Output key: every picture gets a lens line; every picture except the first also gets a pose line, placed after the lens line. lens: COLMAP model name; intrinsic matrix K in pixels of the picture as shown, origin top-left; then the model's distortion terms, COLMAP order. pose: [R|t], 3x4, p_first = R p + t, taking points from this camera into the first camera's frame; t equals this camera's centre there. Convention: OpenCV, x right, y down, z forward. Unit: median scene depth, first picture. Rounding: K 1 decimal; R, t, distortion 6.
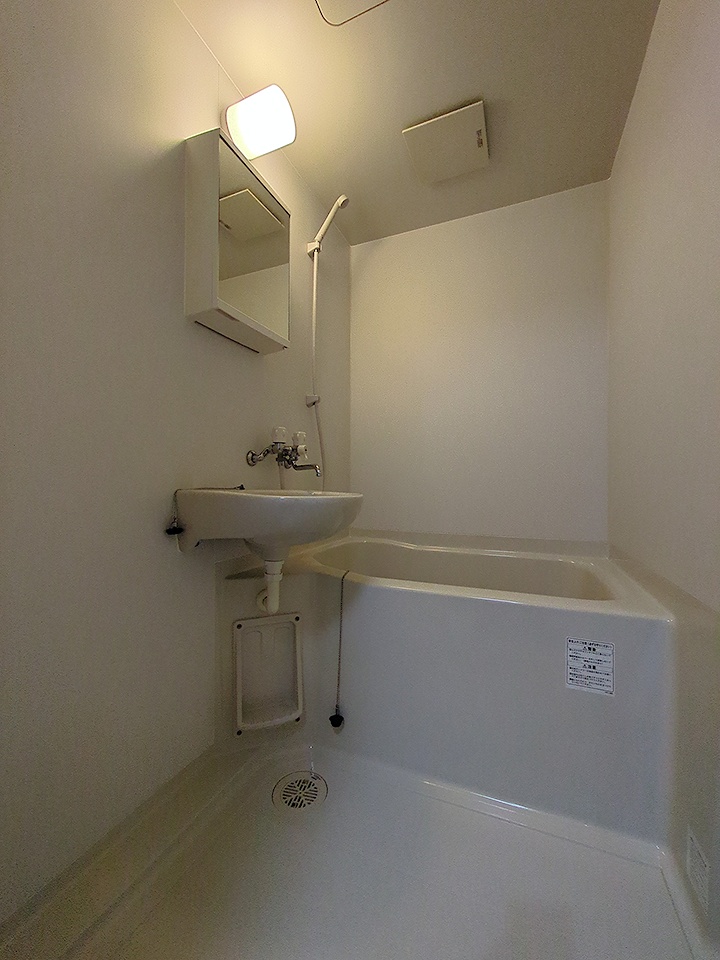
lens RADIAL K [[380.3, 0, 361.9], [0, 380.3, 477.5], [0, 0, 1]] dist [0.002644, 0.000418]
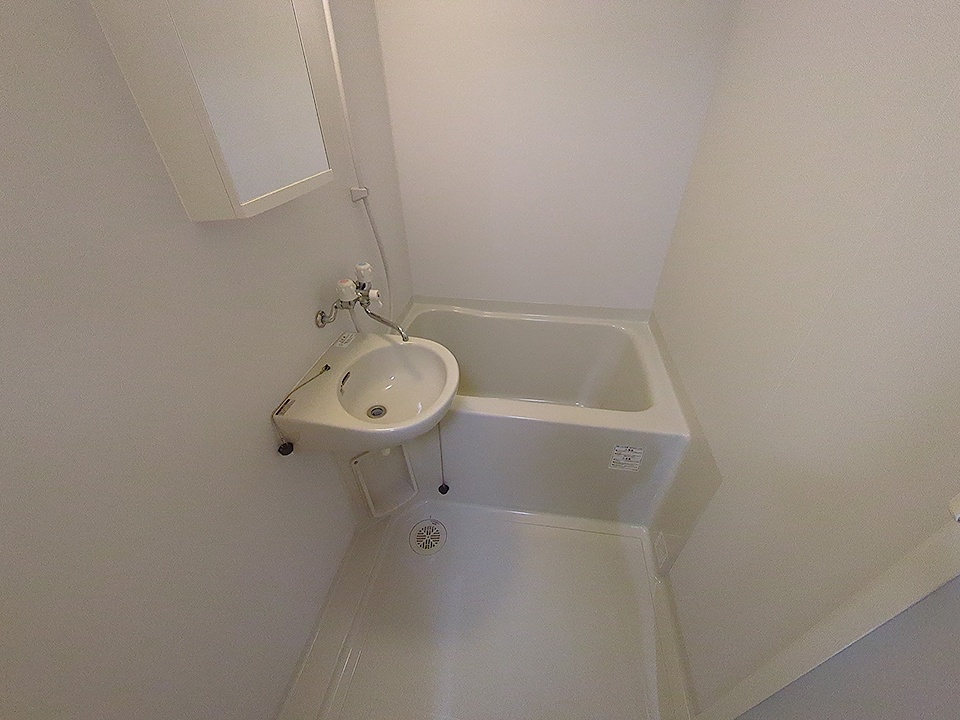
lens RADIAL K [[380.3, 0, 481.9], [0, 380.3, 359.2], [0, 0, 1]] dist [0.002644, 0.000418]
pose [[0.973954, -0.152045, 0.168214, -0.095081], [0.023371, 0.805224, 0.592510, -0.548374], [-0.225538, -0.573146, 0.787805, 0.174301]]
